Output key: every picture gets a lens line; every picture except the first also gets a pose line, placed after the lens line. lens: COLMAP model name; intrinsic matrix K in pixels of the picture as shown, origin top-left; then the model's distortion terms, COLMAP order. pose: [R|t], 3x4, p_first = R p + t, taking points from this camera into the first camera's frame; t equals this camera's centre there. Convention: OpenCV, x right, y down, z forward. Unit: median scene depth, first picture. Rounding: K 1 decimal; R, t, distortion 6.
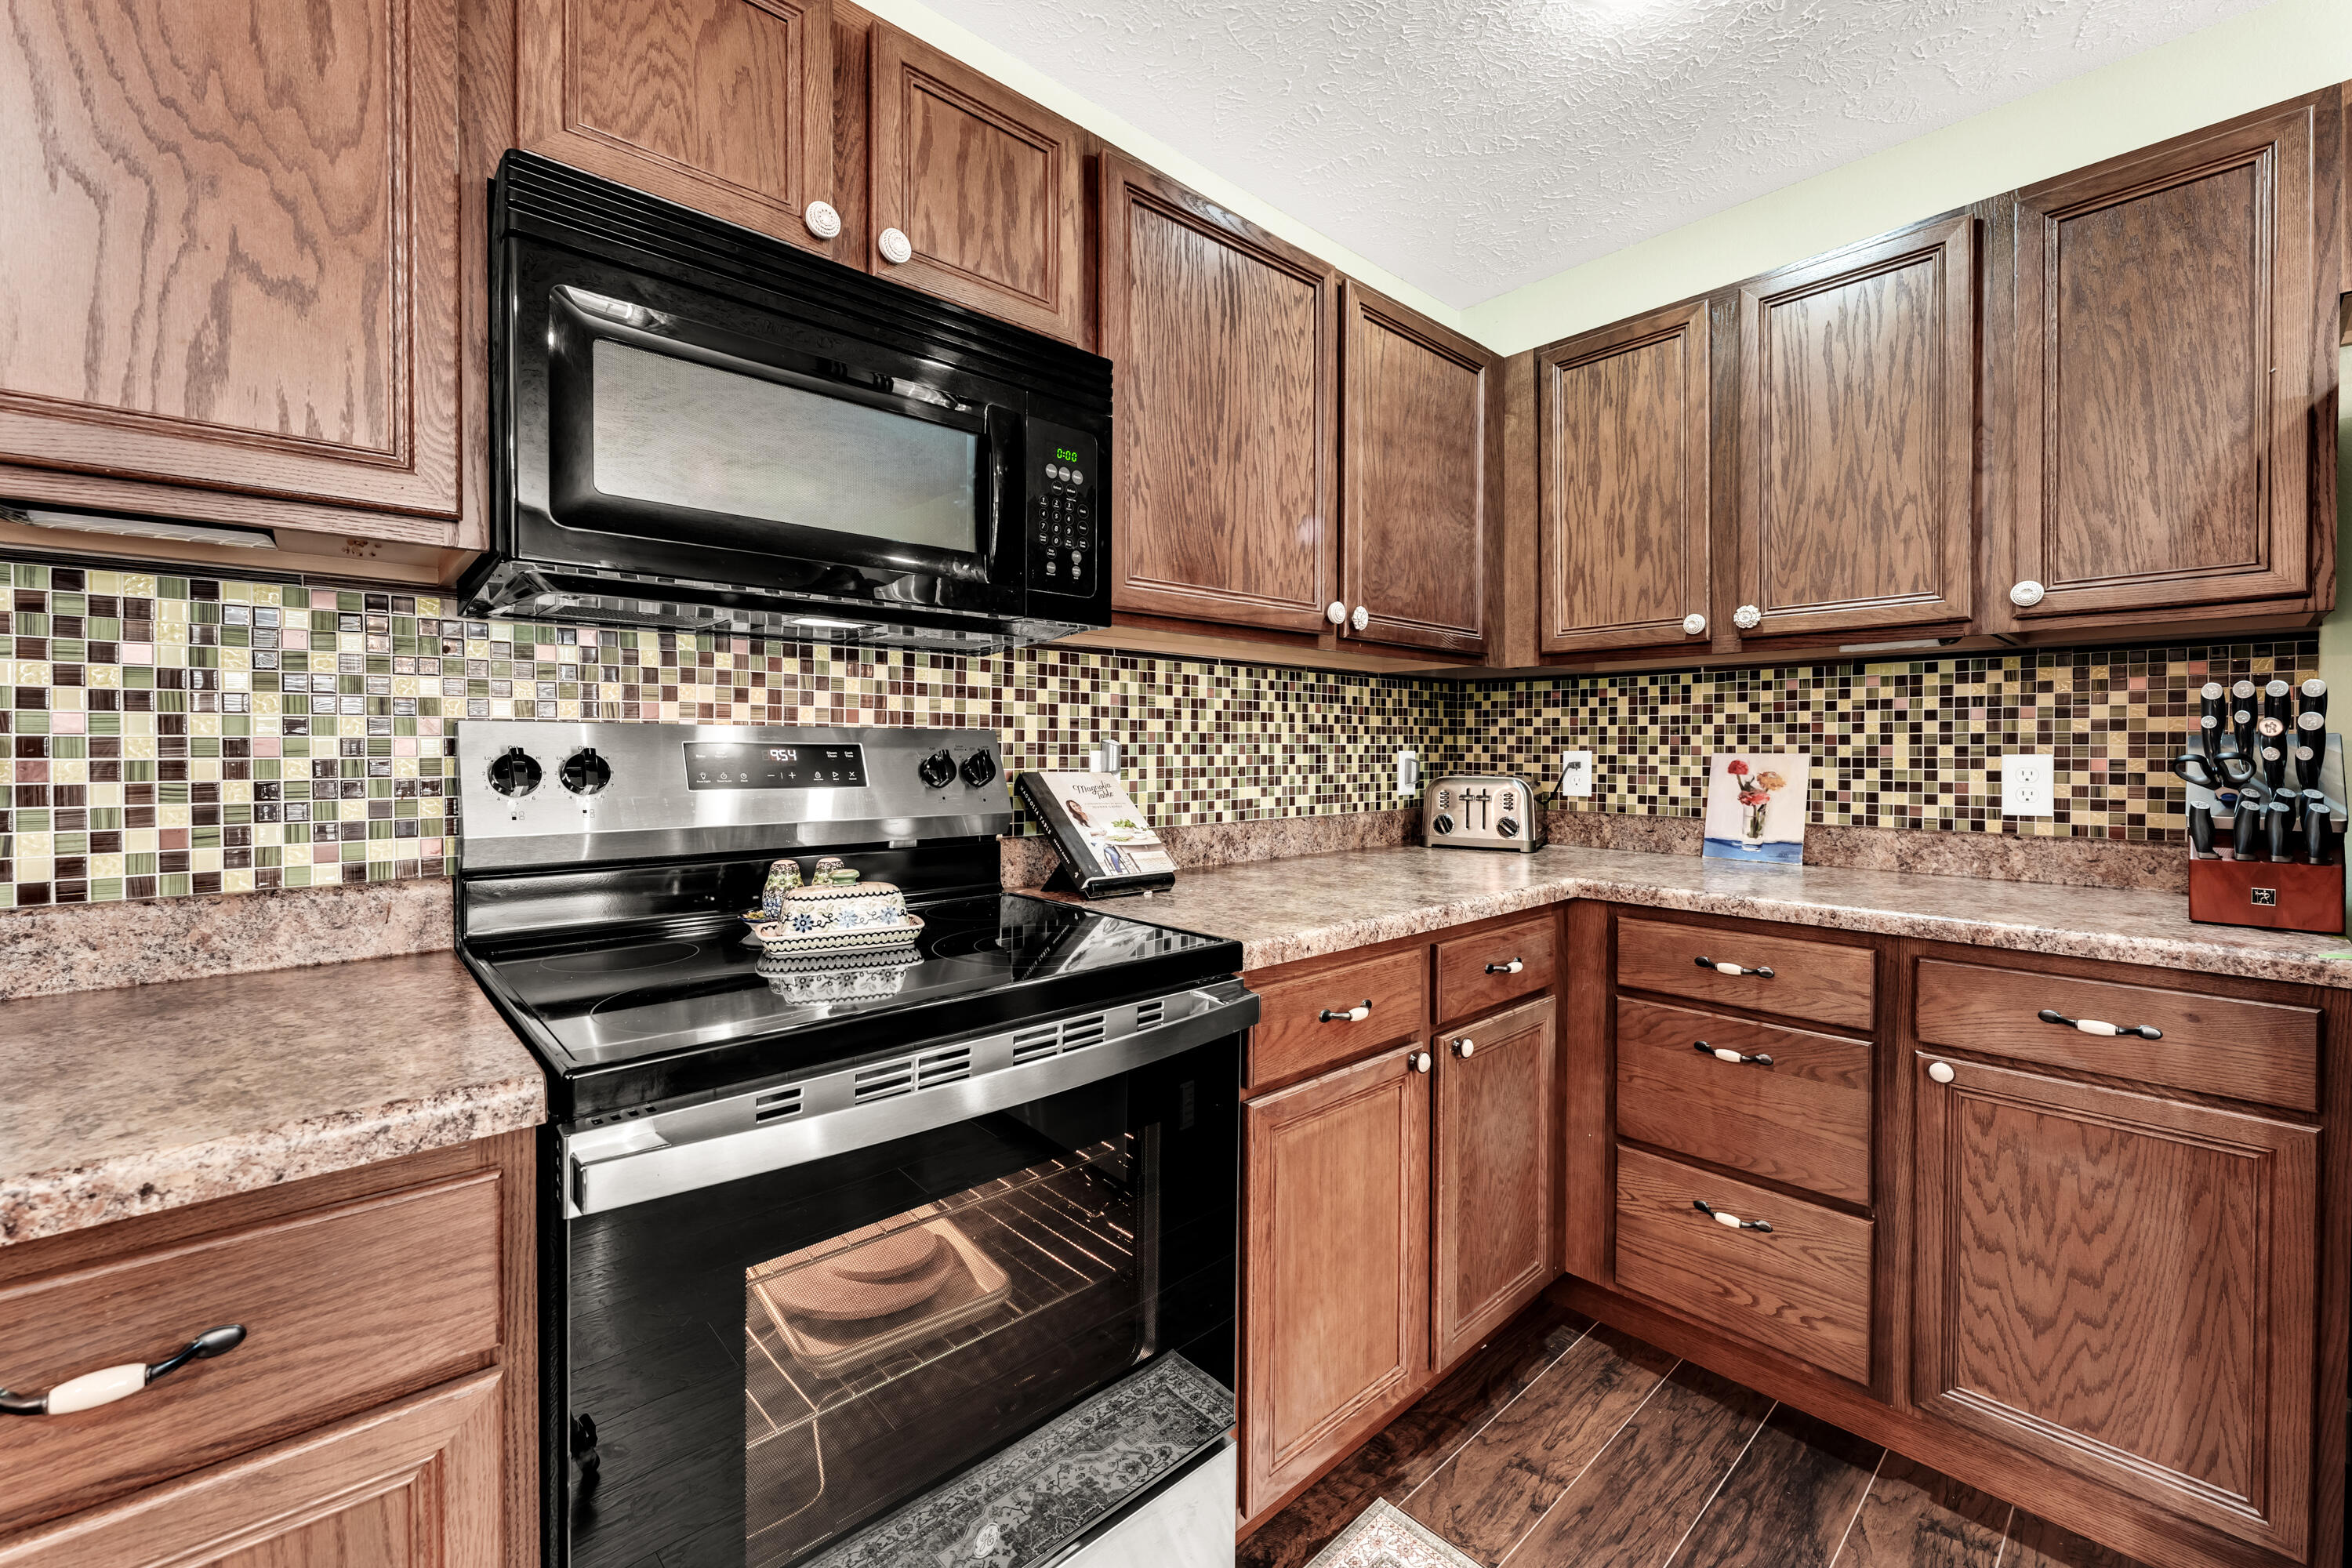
lens RADIAL K [[954.8, 0, 1158.8], [0, 954.8, 765.3], [0, 0, 1]] dist [-0.000634, -0.000054]
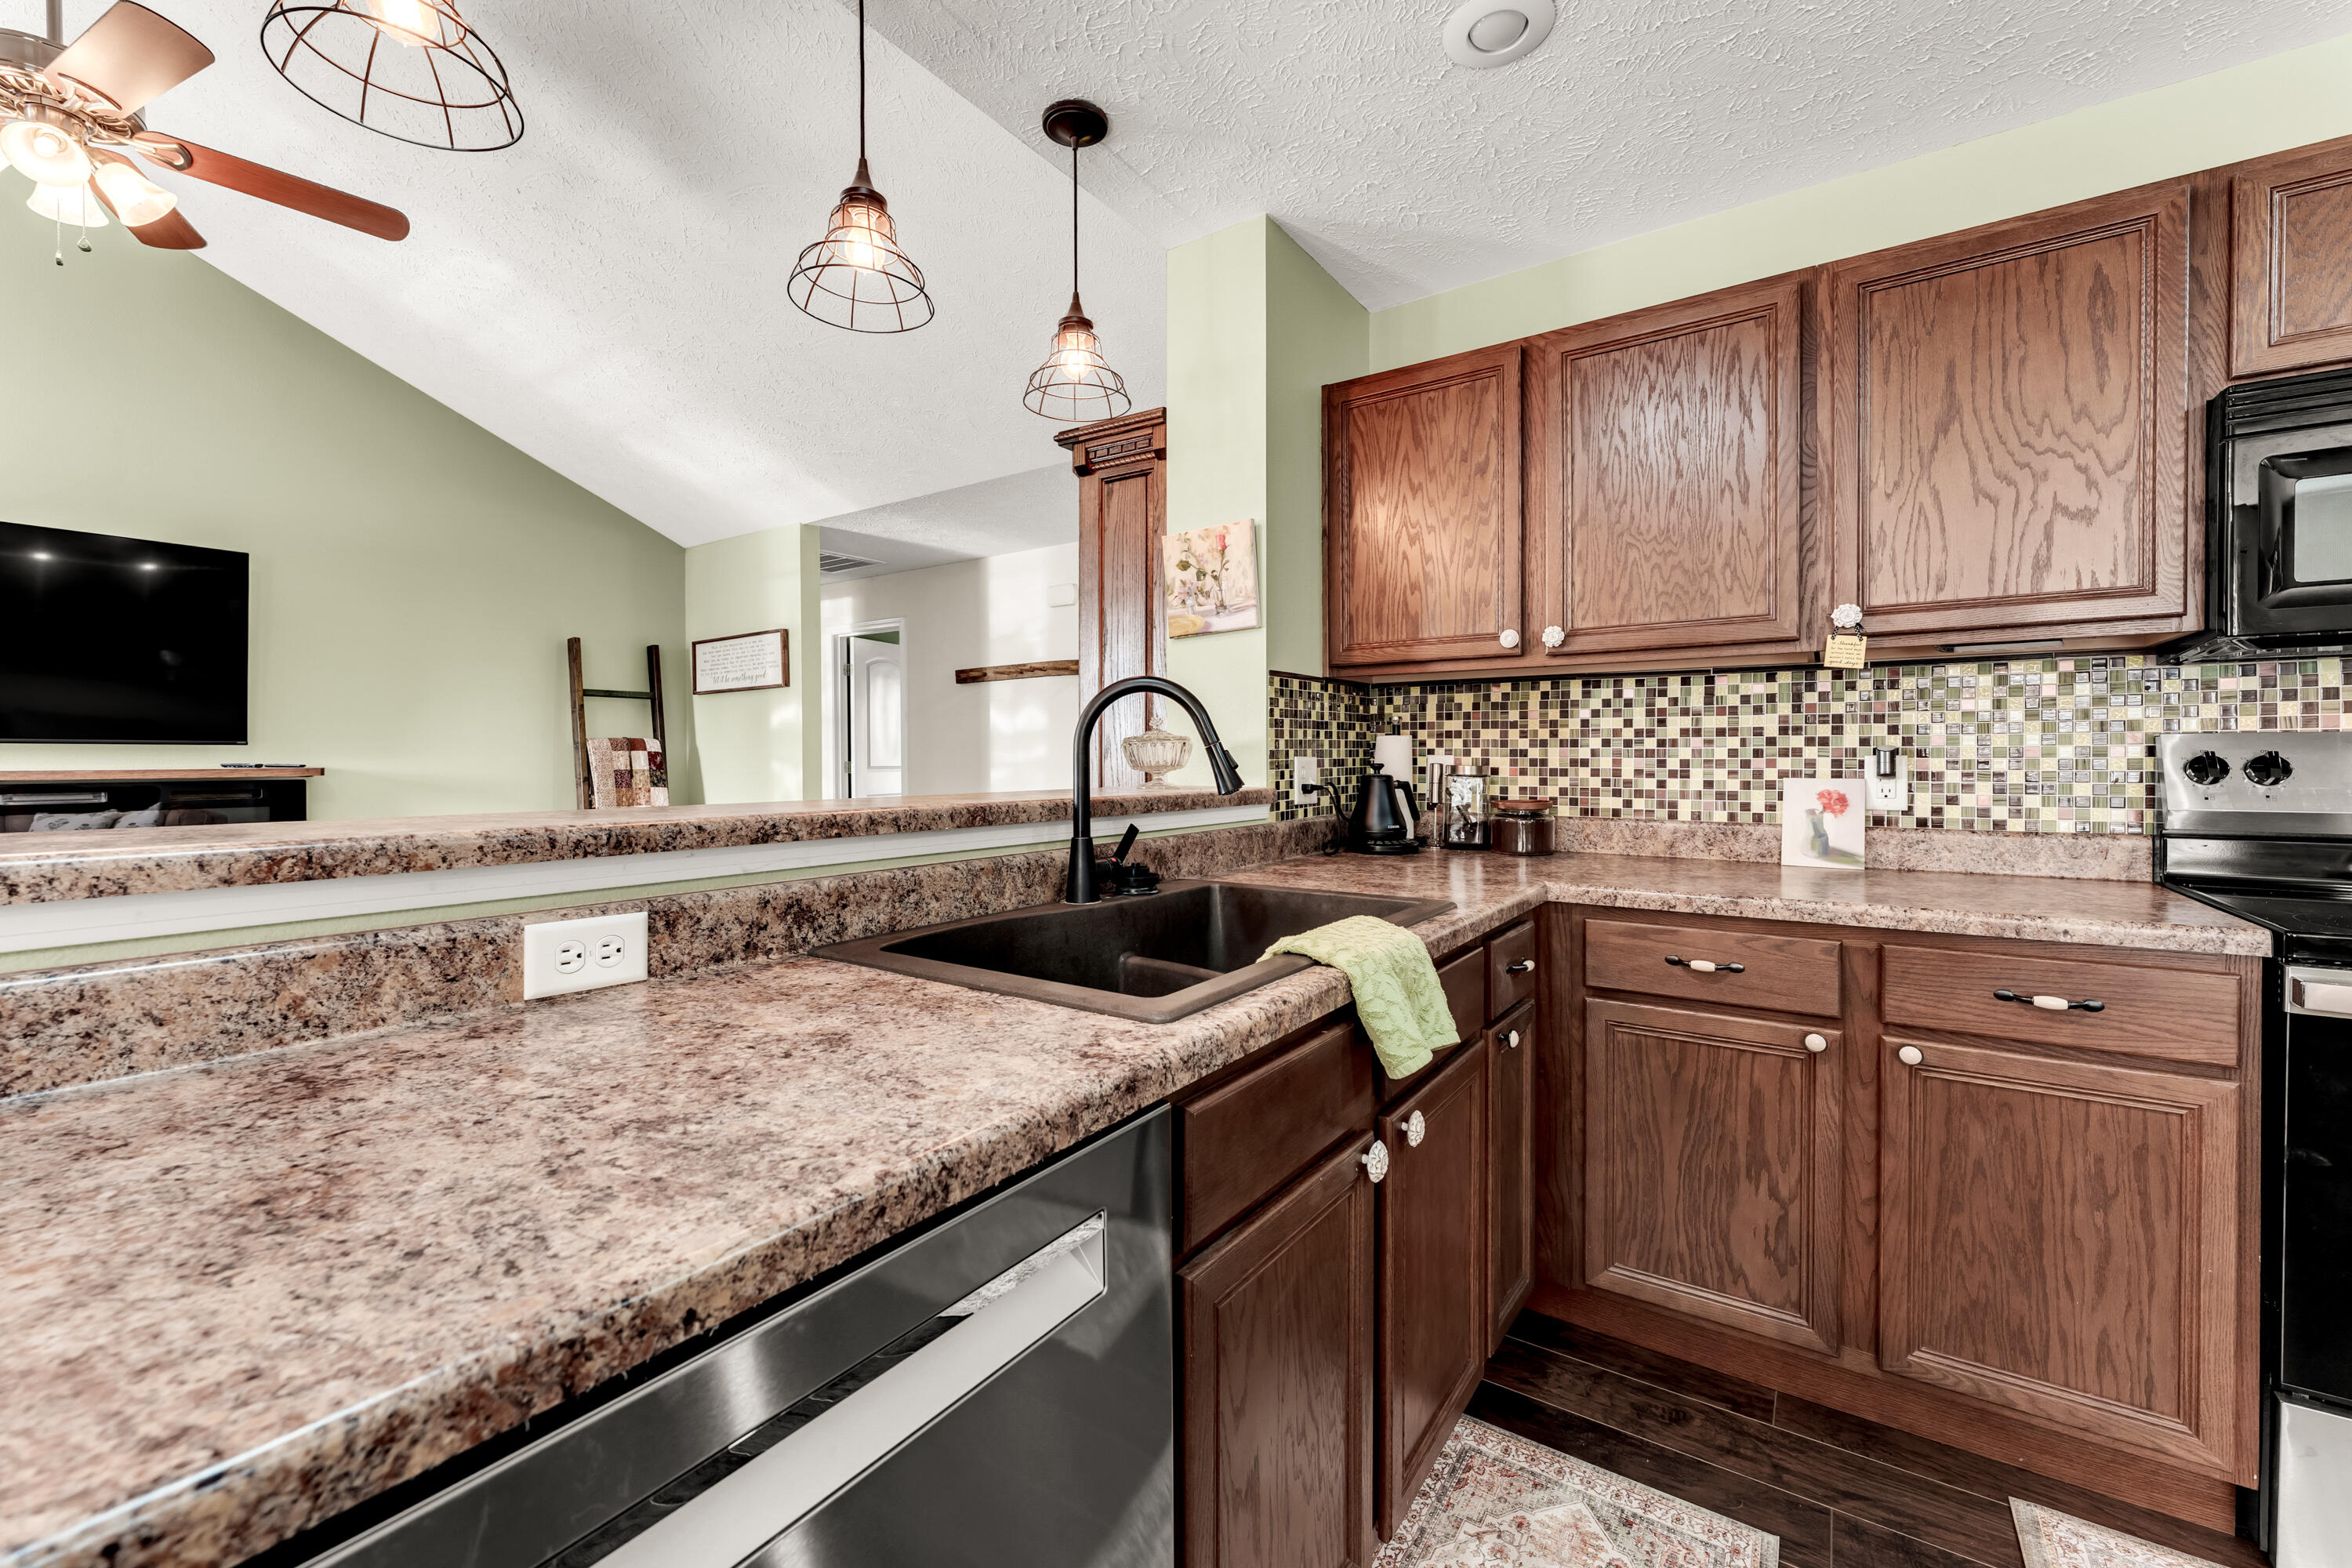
lens RADIAL K [[954.8, 0, 1158.8], [0, 954.8, 765.3], [0, 0, 1]] dist [-0.000634, -0.000054]
pose [[0.224790, 0.006839, -0.974383, 0.395265], [-0.011486, 0.999924, 0.004368, 0.015035], [0.974339, 0.010210, 0.224852, -0.898463]]
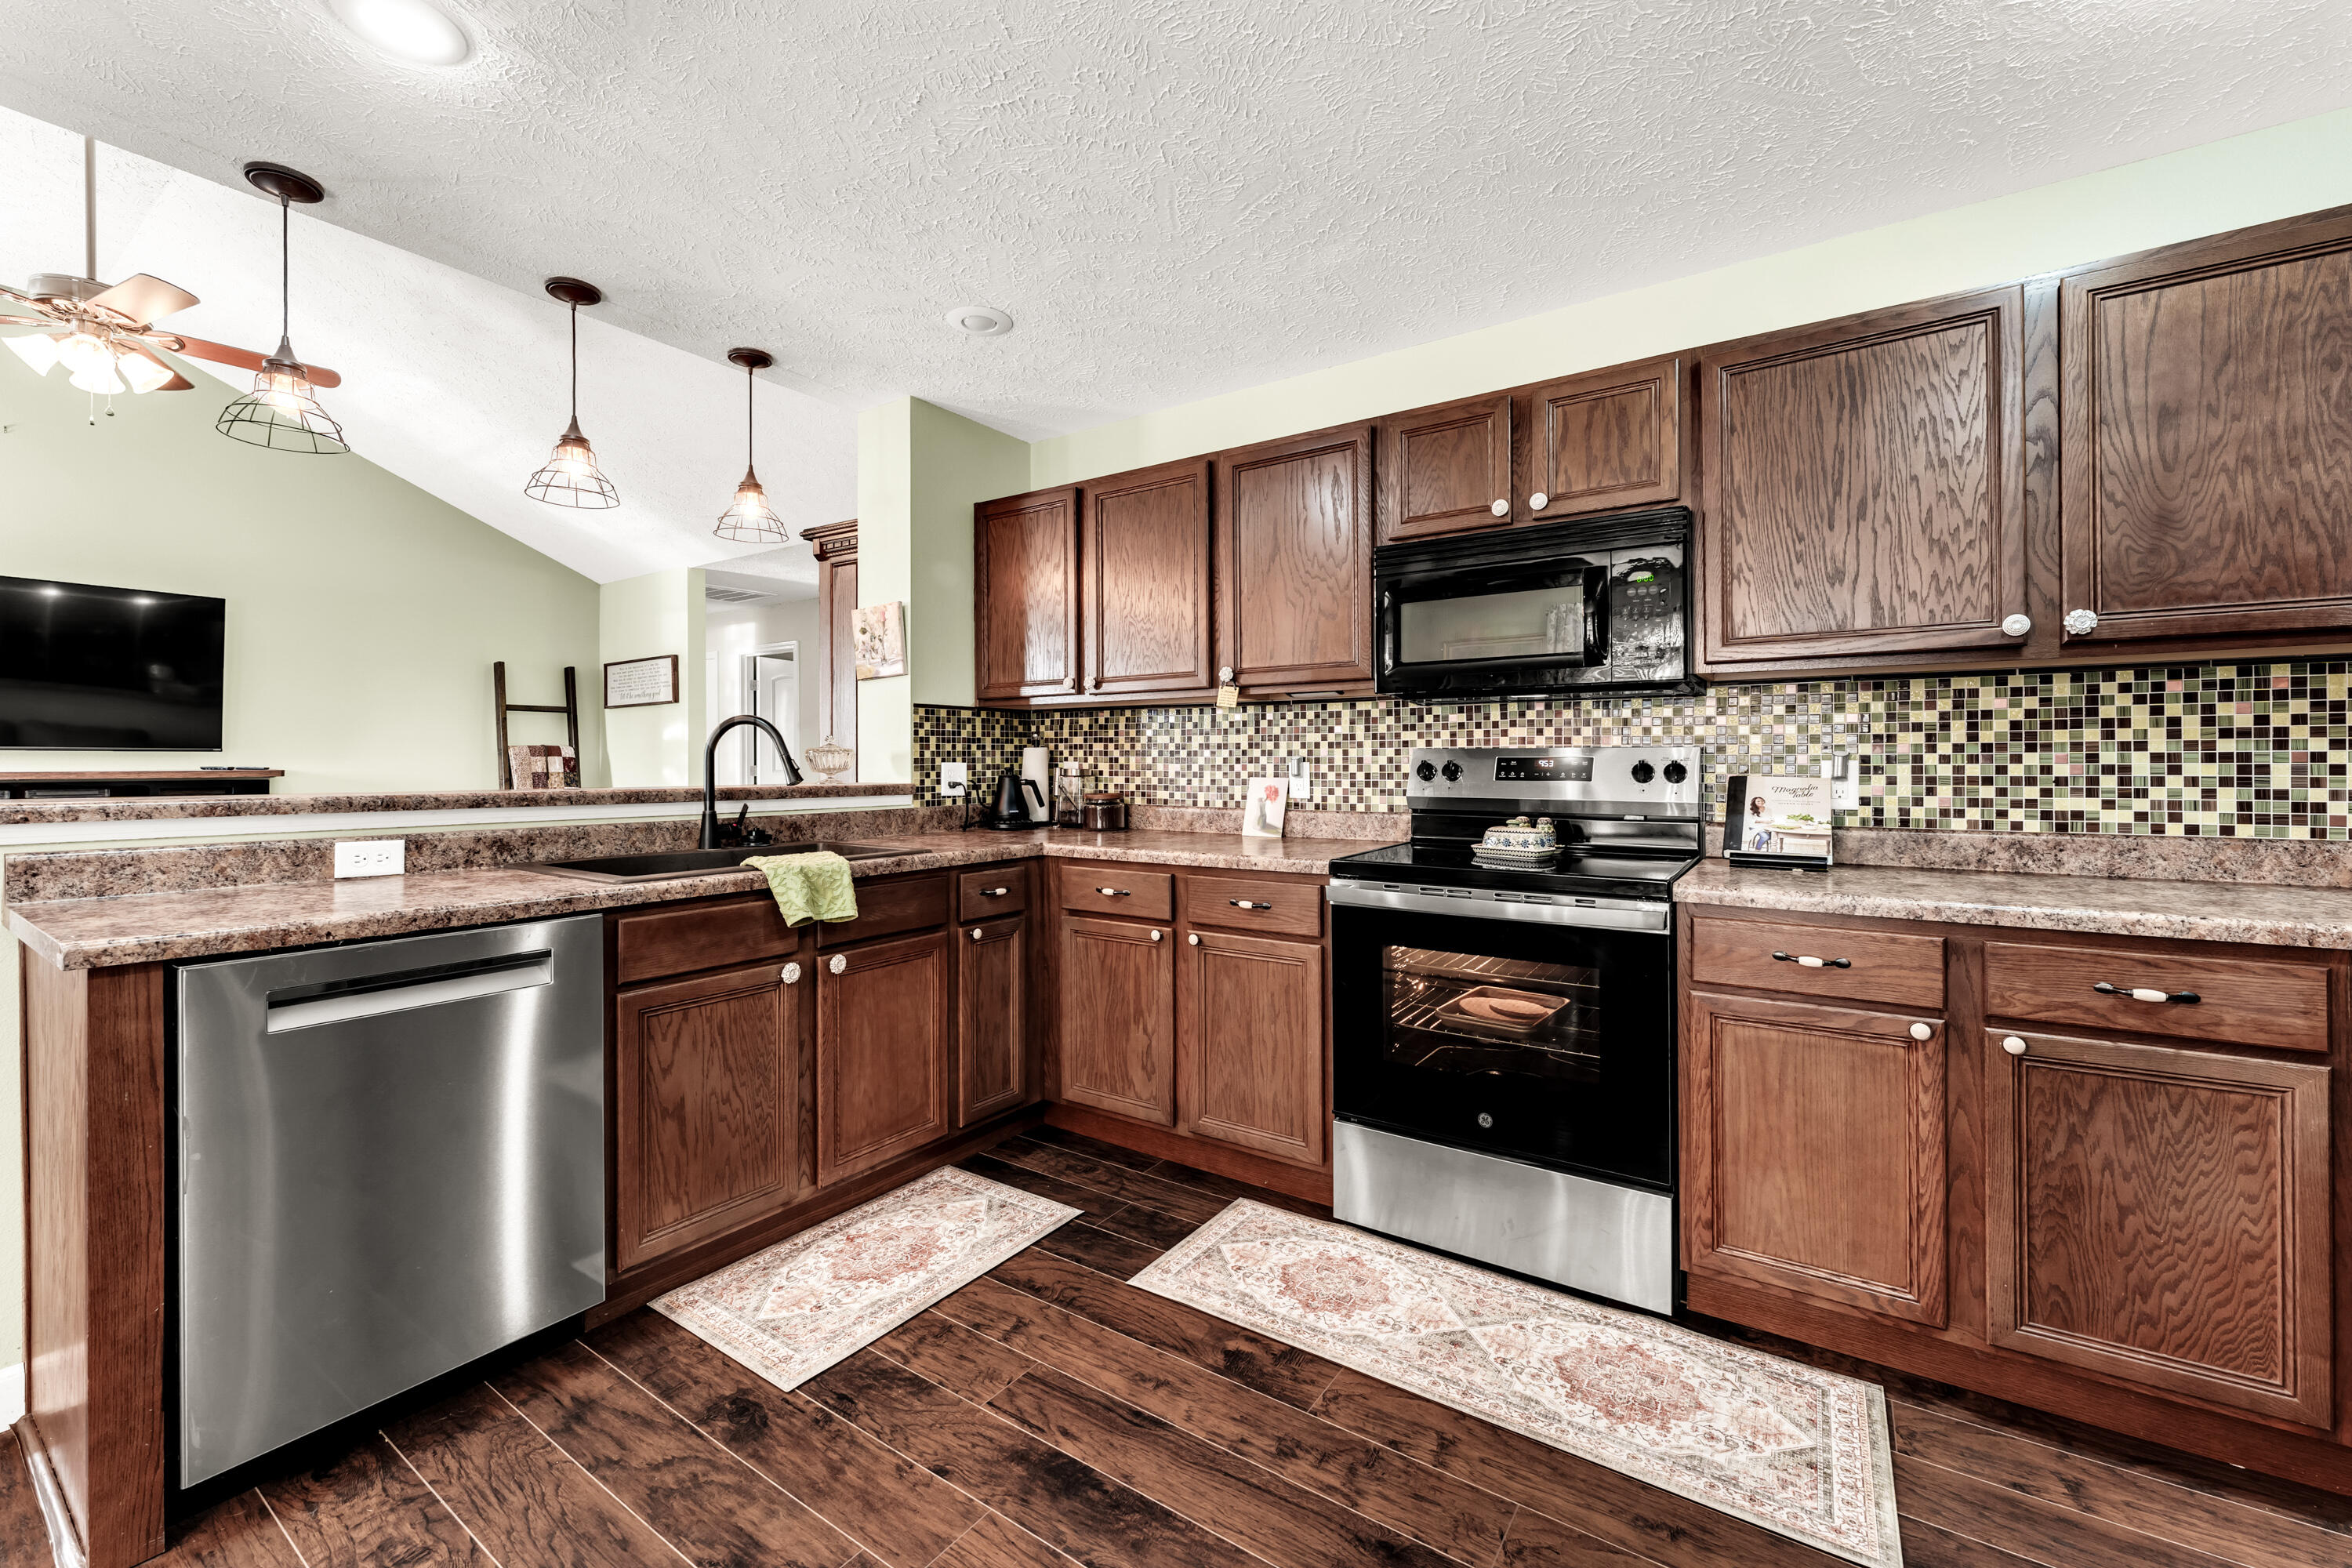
lens RADIAL K [[978.3, 0, 1174.1], [0, 978.3, 756.6], [0, 0, 1]] dist [-0.001636, 0.000007]
pose [[0.228539, -0.006345, -0.973514, 1.538140], [-0.012661, 0.999875, -0.009489, 0.003952], [0.973452, 0.014494, 0.228430, -0.176174]]
